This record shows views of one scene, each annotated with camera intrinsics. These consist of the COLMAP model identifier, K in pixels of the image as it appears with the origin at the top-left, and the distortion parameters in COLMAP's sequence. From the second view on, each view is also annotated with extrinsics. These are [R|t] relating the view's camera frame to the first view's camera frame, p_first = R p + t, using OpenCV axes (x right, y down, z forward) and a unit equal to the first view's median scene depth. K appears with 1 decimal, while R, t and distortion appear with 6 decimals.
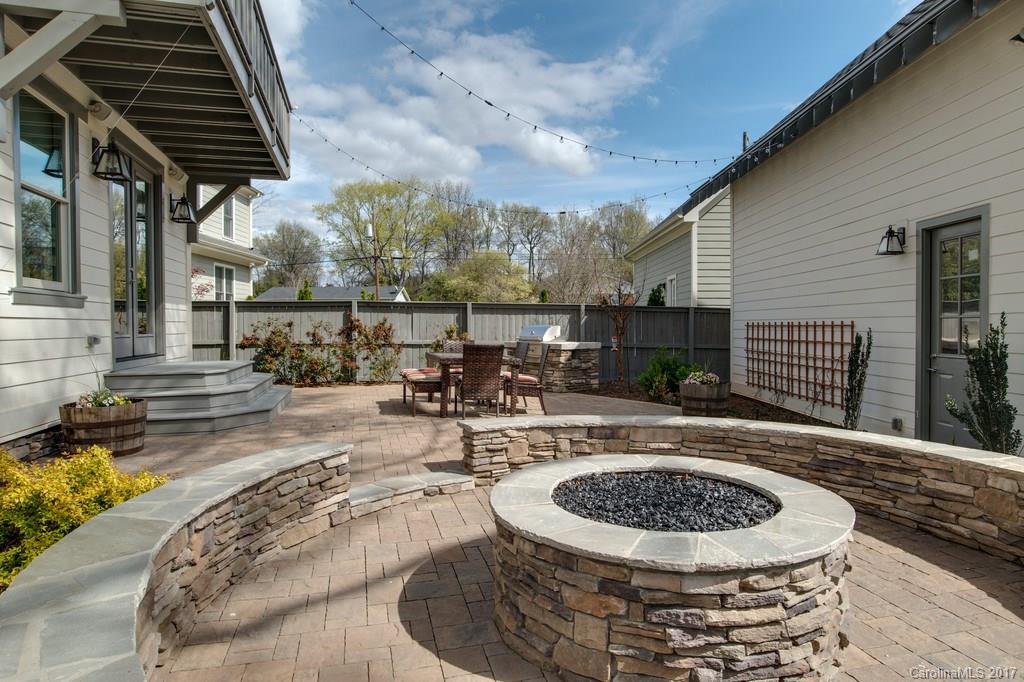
lens RADIAL K [[637.6, 0, 529.9], [0, 637.6, 338.0], [0, 0, 1]] dist [-0.002777, 0.000411]
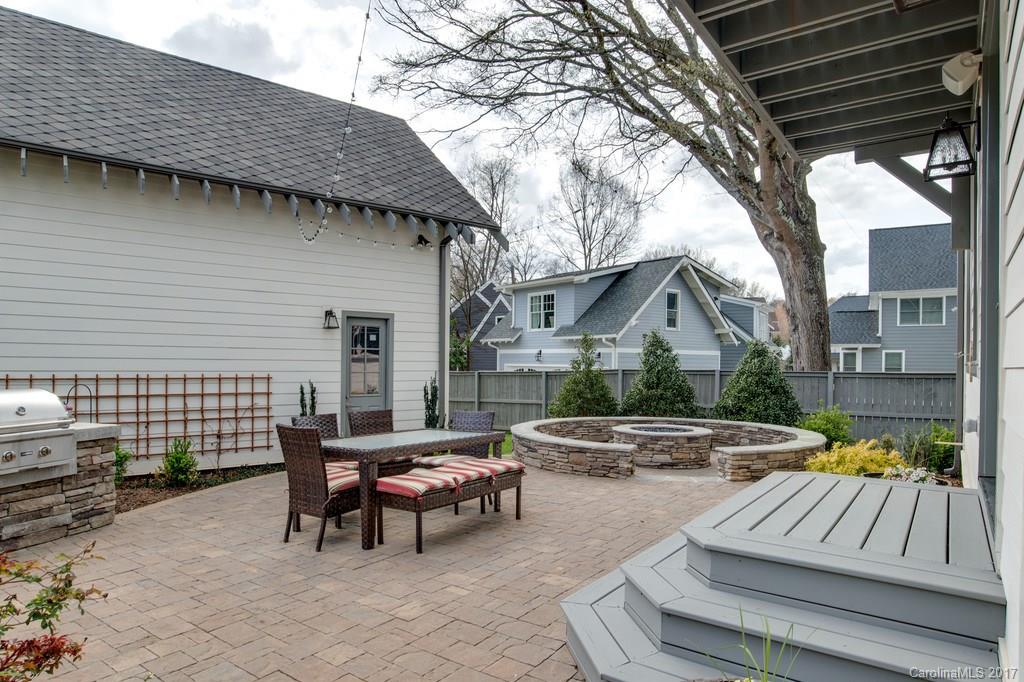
lens RADIAL K [[628.4, 0, 490.4], [0, 628.4, 342.2], [0, 0, 1]] dist [-0.001583, 0.000562]
pose [[-0.622352, 0.015081, 0.782592, -0.637819], [-0.001991, 0.999781, -0.020851, -0.059750], [-0.782735, -0.014535, -0.622186, 1.330244]]
